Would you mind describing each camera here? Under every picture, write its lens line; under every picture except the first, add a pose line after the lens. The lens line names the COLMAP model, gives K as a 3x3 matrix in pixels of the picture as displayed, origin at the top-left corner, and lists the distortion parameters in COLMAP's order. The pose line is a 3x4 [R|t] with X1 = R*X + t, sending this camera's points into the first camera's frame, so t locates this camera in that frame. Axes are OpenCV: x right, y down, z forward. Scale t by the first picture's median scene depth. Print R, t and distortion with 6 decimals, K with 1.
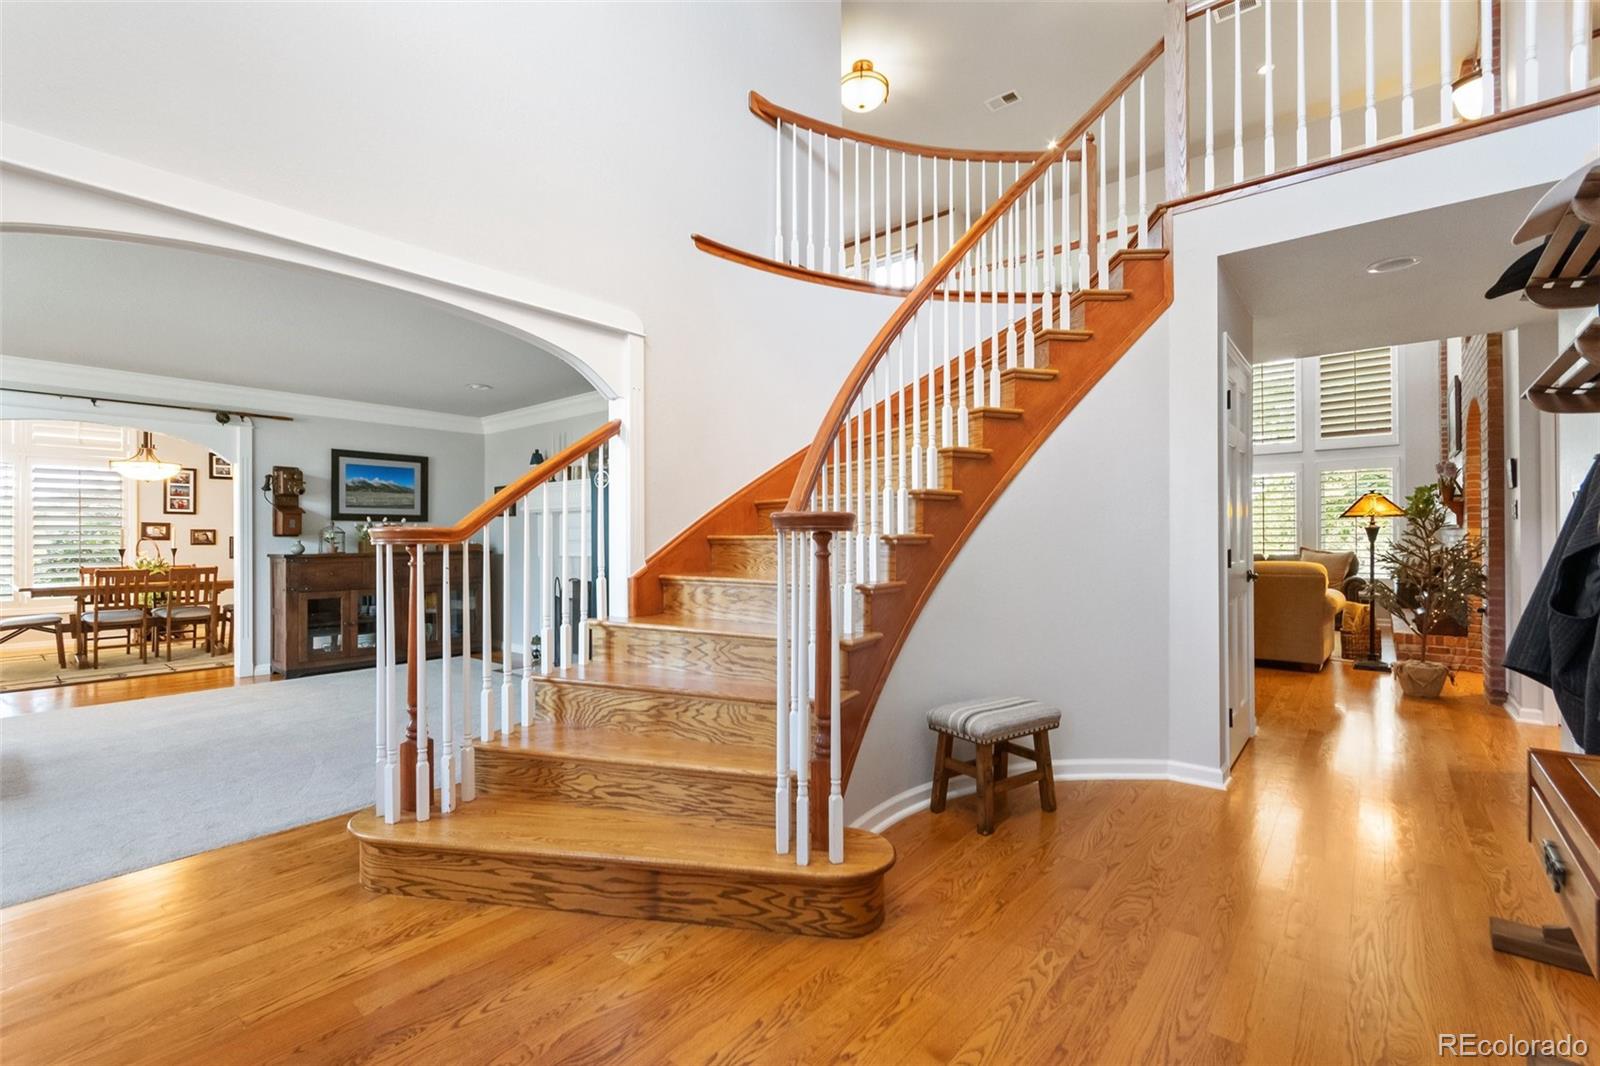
lens RADIAL K [[709.8, 0, 794.5], [0, 709.8, 532.7], [0, 0, 1]] dist [-0.000733, -0.000553]
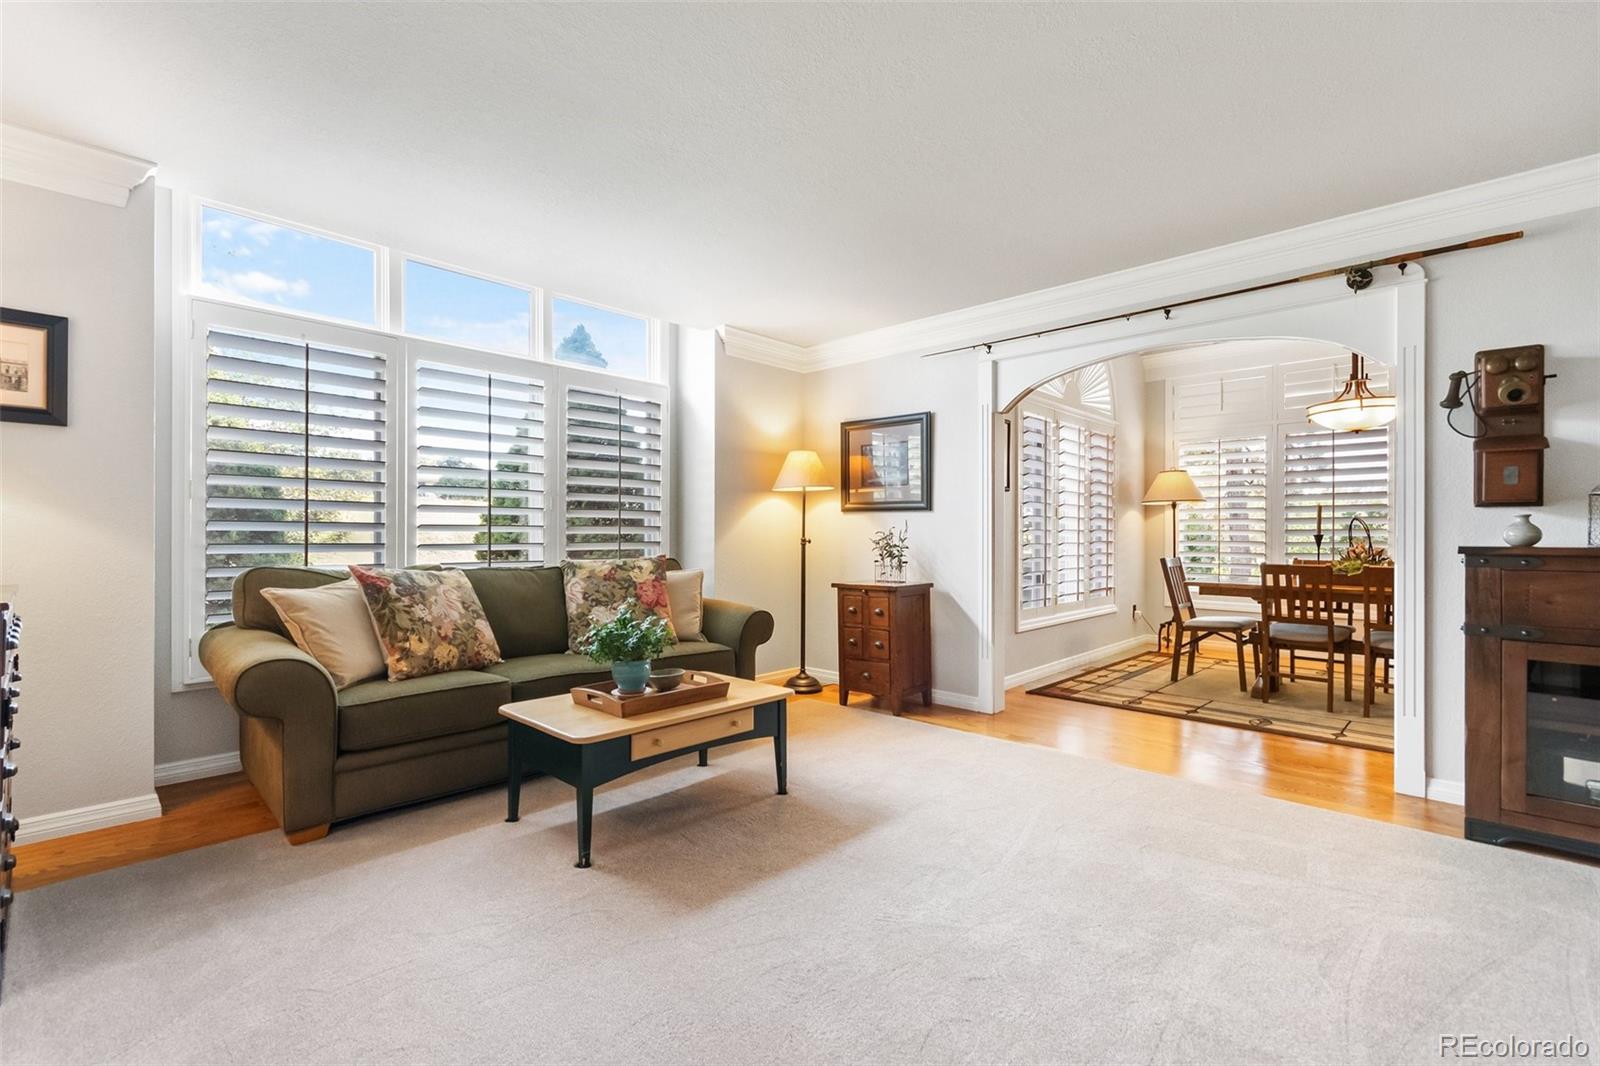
lens RADIAL K [[709.8, 0, 794.6], [0, 709.8, 531.2], [0, 0, 1]] dist [-0.000733, -0.000553]
pose [[-0.084136, -0.000625, -0.996454, -0.246883], [0.001218, 0.999999, -0.000730, 0.021053], [0.996454, -0.001275, -0.084135, 0.608876]]
